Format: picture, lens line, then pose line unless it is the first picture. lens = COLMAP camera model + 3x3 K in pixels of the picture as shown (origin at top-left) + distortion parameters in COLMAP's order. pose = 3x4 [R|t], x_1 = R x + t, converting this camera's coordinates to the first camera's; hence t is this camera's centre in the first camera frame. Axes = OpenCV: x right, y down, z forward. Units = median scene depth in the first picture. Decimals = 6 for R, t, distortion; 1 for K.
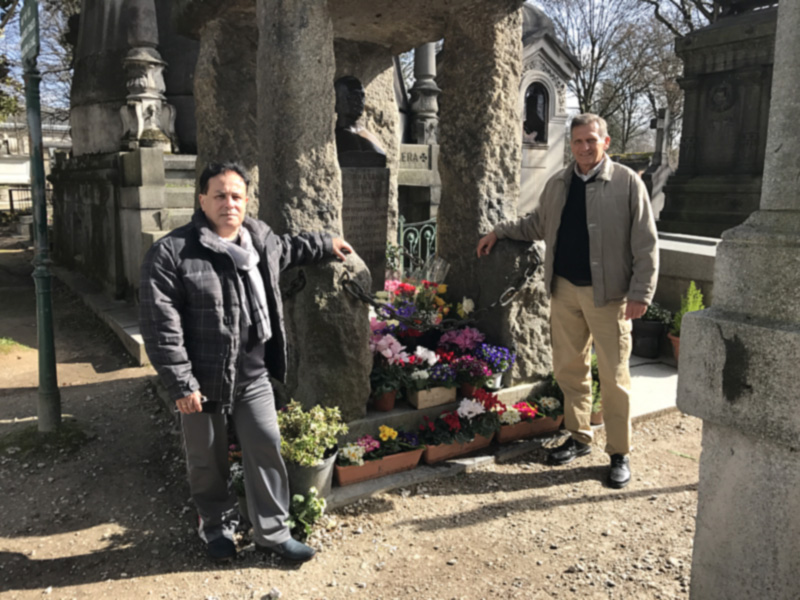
lens RADIAL K [[672.1, 0, 400.0], [0, 672.1, 300.0], [0, 0, 1]] dist [0.044820, -0.010315]
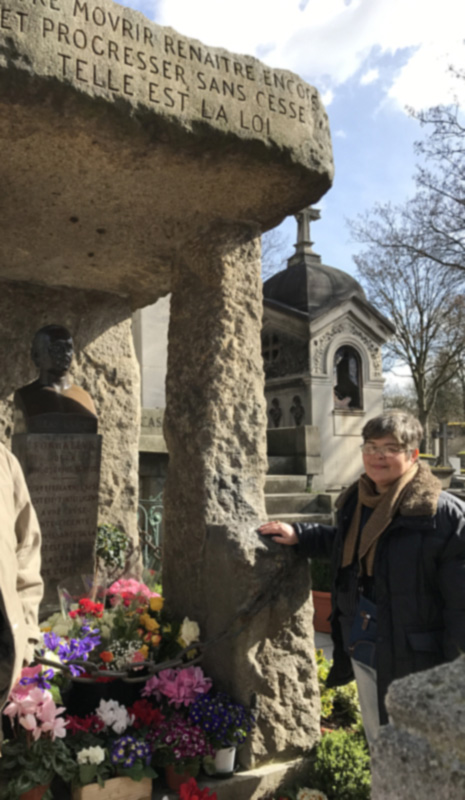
lens RADIAL K [[692.9, 0, 163.8], [0, 692.9, 400.7], [0, 0, 1]] dist [0.210344, -0.415875]
pose [[0.996150, -0.008035, -0.087299, 0.138971], [-0.013311, 0.970383, -0.241204, -0.045778], [0.086651, 0.241437, 0.966540, 0.241989]]
